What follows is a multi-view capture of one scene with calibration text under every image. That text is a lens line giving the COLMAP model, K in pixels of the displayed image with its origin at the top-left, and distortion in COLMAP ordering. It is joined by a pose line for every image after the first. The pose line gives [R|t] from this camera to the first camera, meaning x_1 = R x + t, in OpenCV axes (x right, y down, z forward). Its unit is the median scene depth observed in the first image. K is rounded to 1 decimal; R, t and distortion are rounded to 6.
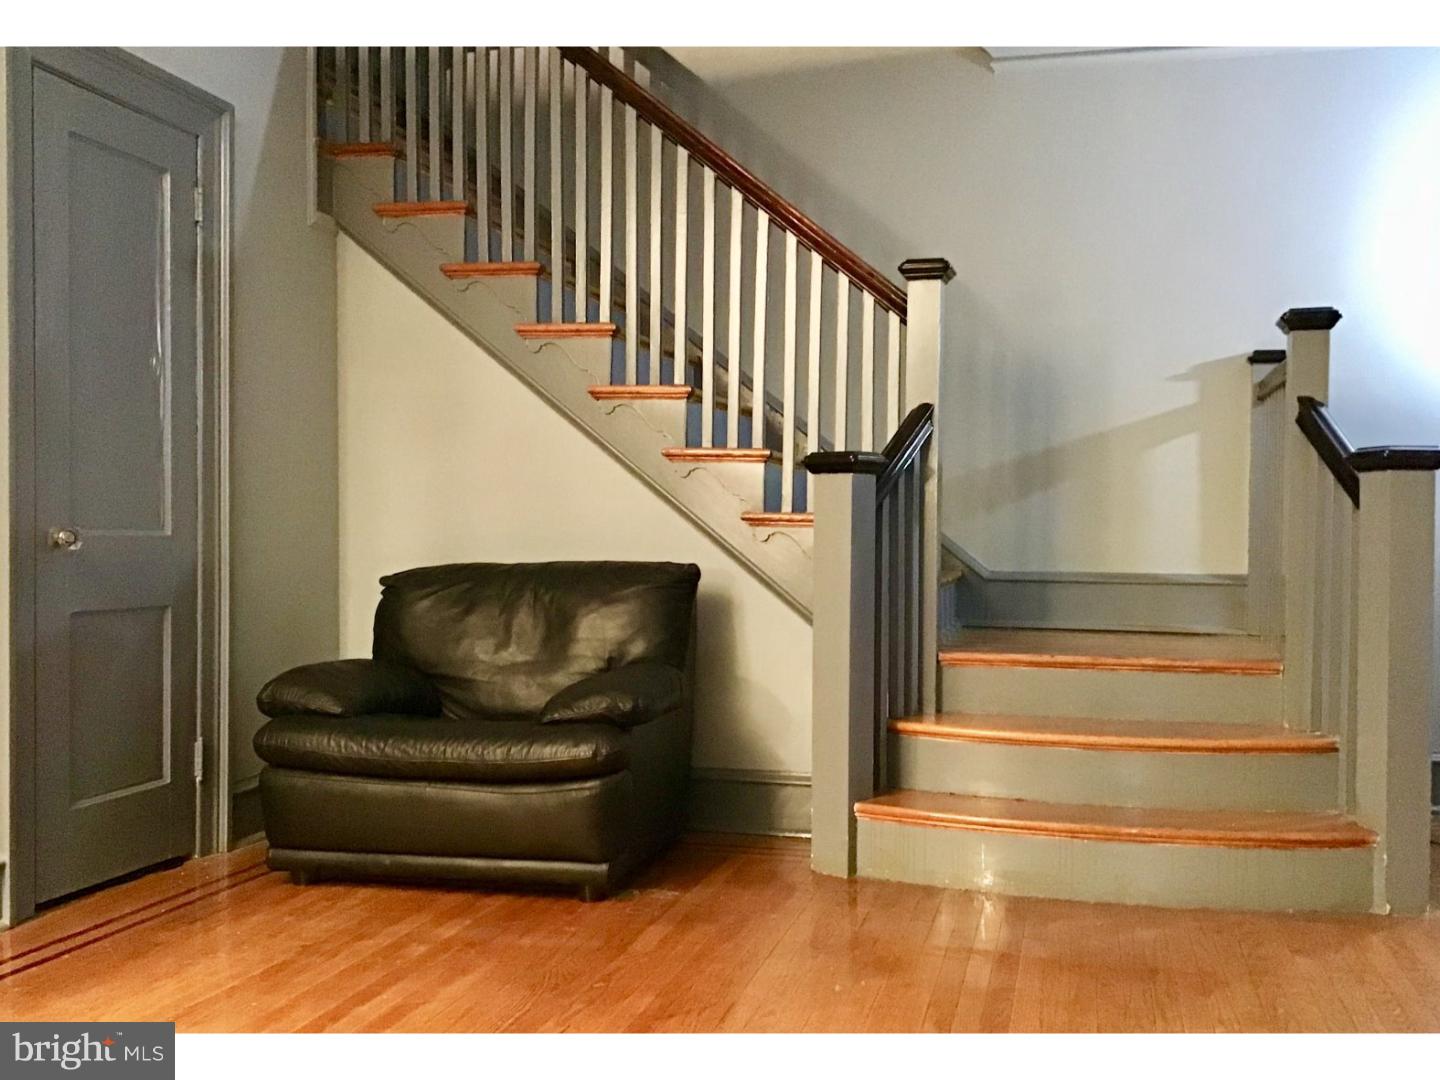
lens RADIAL K [[1489.5, 0, 720.0], [0, 1489.5, 540.0], [0, 0, 1]] dist [0.072587, -0.001748]
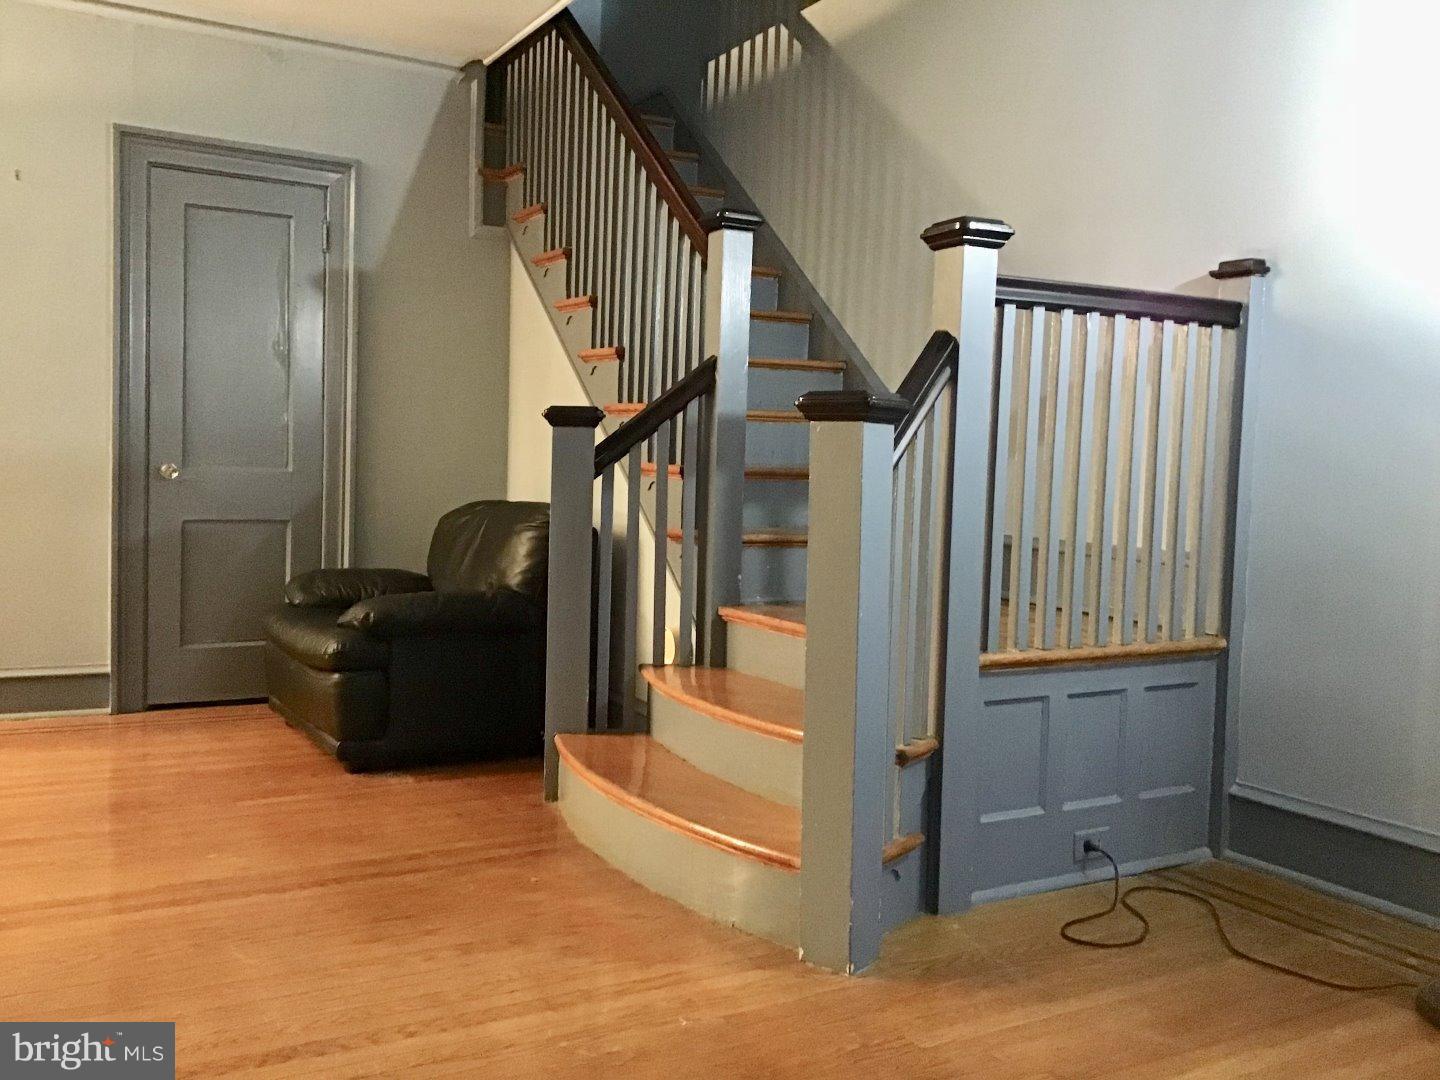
lens RADIAL K [[1301.3, 0, 720.0], [0, 1301.3, 540.0], [0, 0, 1]] dist [0.048834, -0.001295]
pose [[0.692769, 0.055713, -0.719004, 0.819762], [-0.029501, 0.998366, 0.048935, -0.011807], [0.720556, -0.012690, 0.693281, 0.430944]]
